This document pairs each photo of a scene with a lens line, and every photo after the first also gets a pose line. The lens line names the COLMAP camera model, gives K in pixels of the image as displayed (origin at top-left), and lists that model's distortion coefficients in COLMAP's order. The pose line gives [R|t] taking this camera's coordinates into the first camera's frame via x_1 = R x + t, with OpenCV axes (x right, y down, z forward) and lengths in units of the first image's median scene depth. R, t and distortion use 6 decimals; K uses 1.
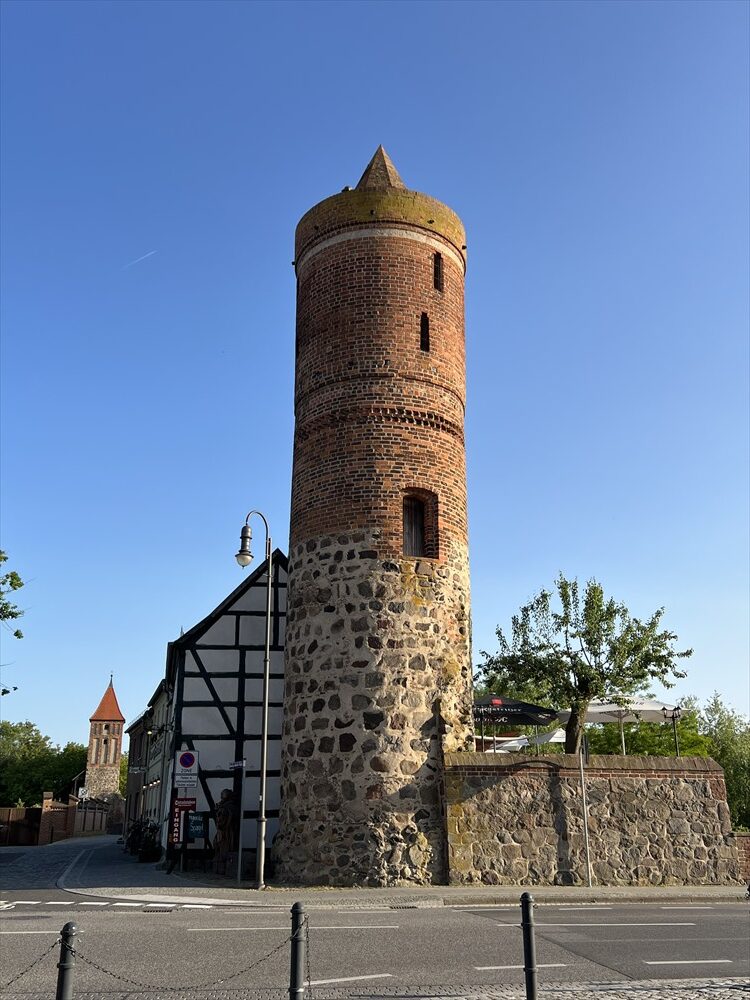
lens RADIAL K [[925.1, 0, 376.5], [0, 925.1, 492.5], [0, 0, 1]] dist [0.042783, 0.000000]
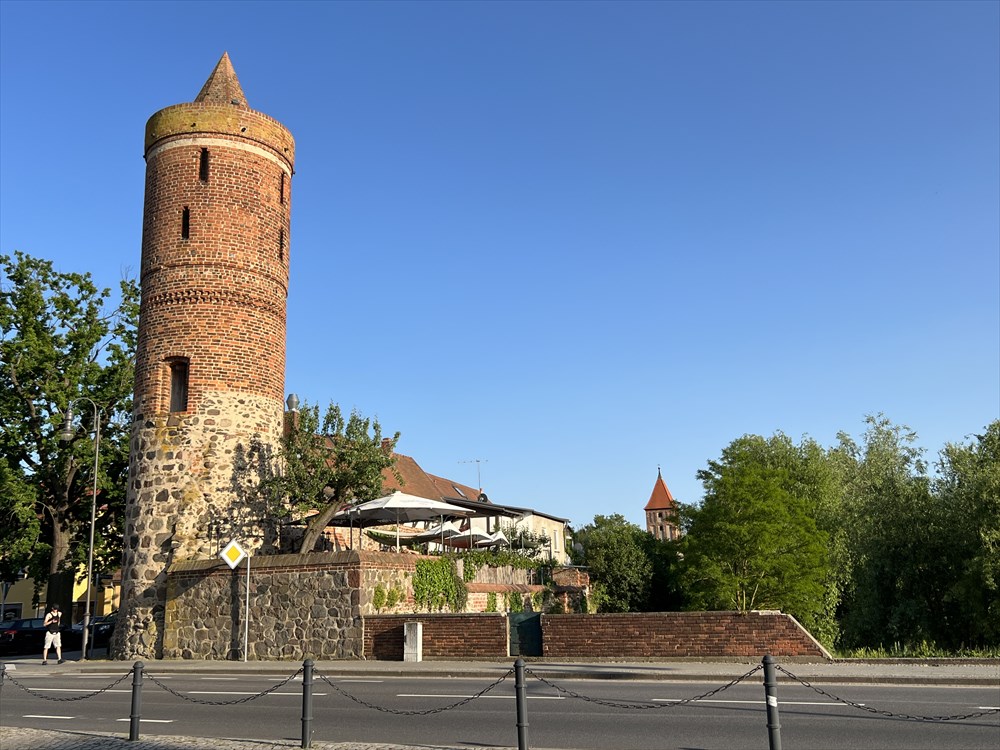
lens RADIAL K [[925.1, 0, 474.2], [0, 925.1, 388.2], [0, 0, 1]] dist [0.042783, 0.000000]
pose [[0.788606, -0.158450, -0.594133, 1.159293], [0.227851, 0.972746, 0.043010, 0.078684], [0.571125, -0.169292, 0.803216, 0.222606]]
